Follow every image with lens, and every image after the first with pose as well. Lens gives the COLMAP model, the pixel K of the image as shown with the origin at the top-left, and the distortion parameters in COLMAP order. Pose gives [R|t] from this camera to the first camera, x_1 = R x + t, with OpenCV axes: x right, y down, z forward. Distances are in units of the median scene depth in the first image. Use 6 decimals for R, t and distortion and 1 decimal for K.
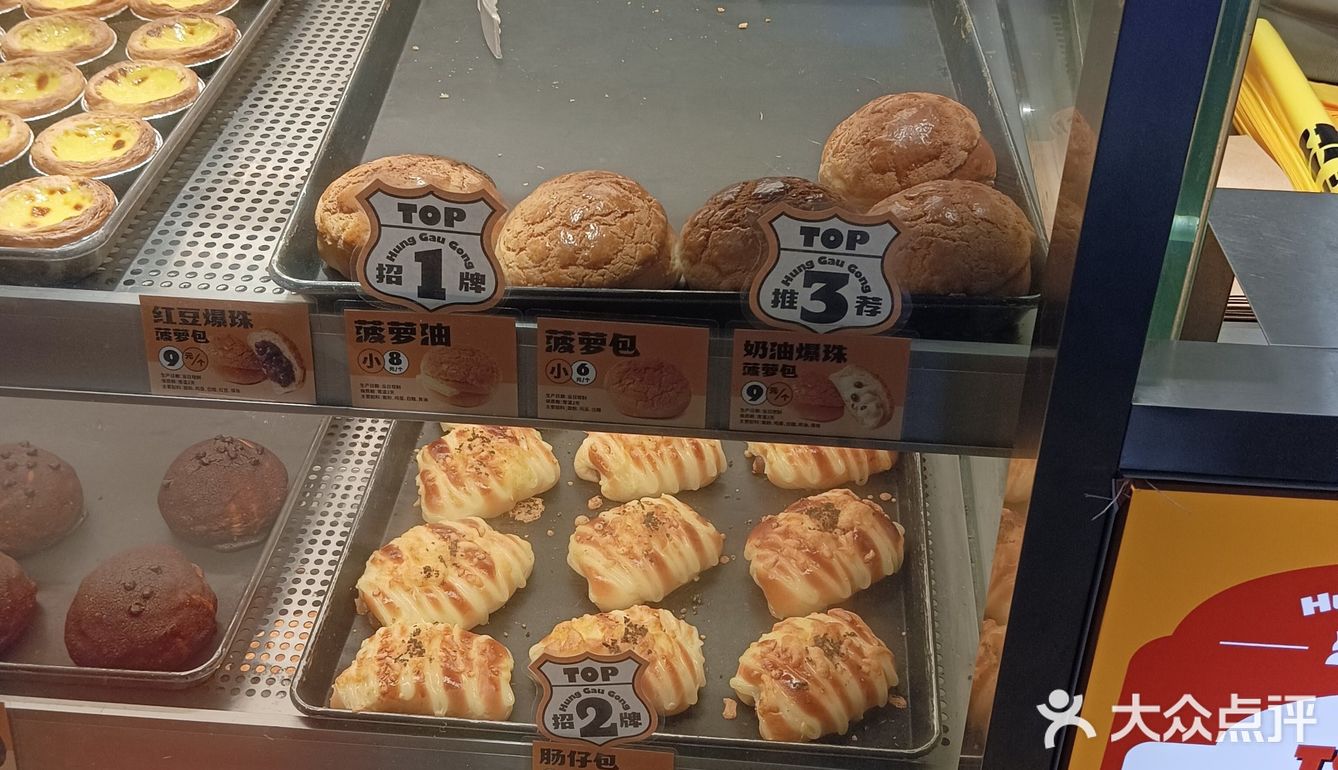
lens RADIAL K [[1505.3, 0, 669.0], [0, 1505.3, 385.0], [0, 0, 1]] dist [0.178001, -0.428724]
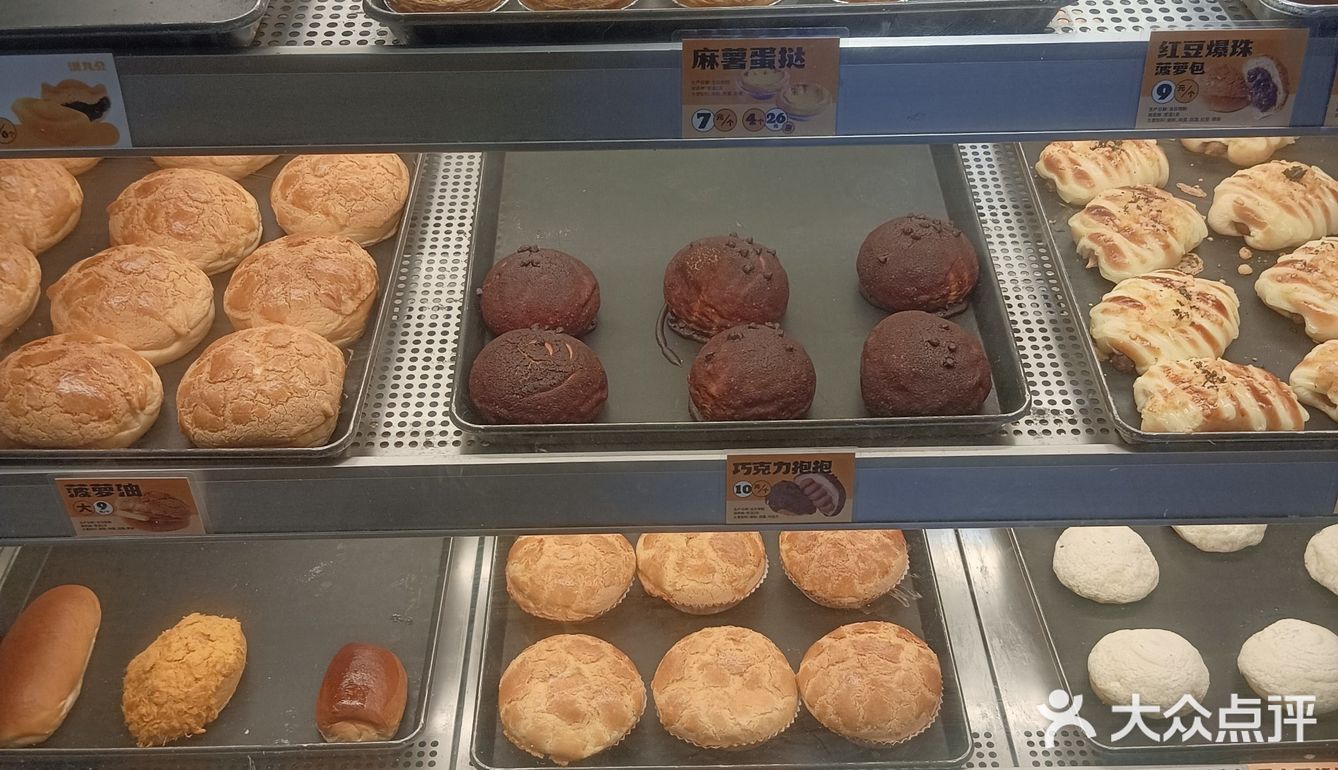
lens RADIAL K [[1505.3, 0, 669.0], [0, 1505.3, 385.0], [0, 0, 1]] dist [0.178001, -0.428724]
pose [[0.992865, -0.081163, 0.087356, -0.665568], [0.074233, 0.994039, 0.079853, 0.064647], [-0.093316, -0.072798, 0.992972, -0.050813]]
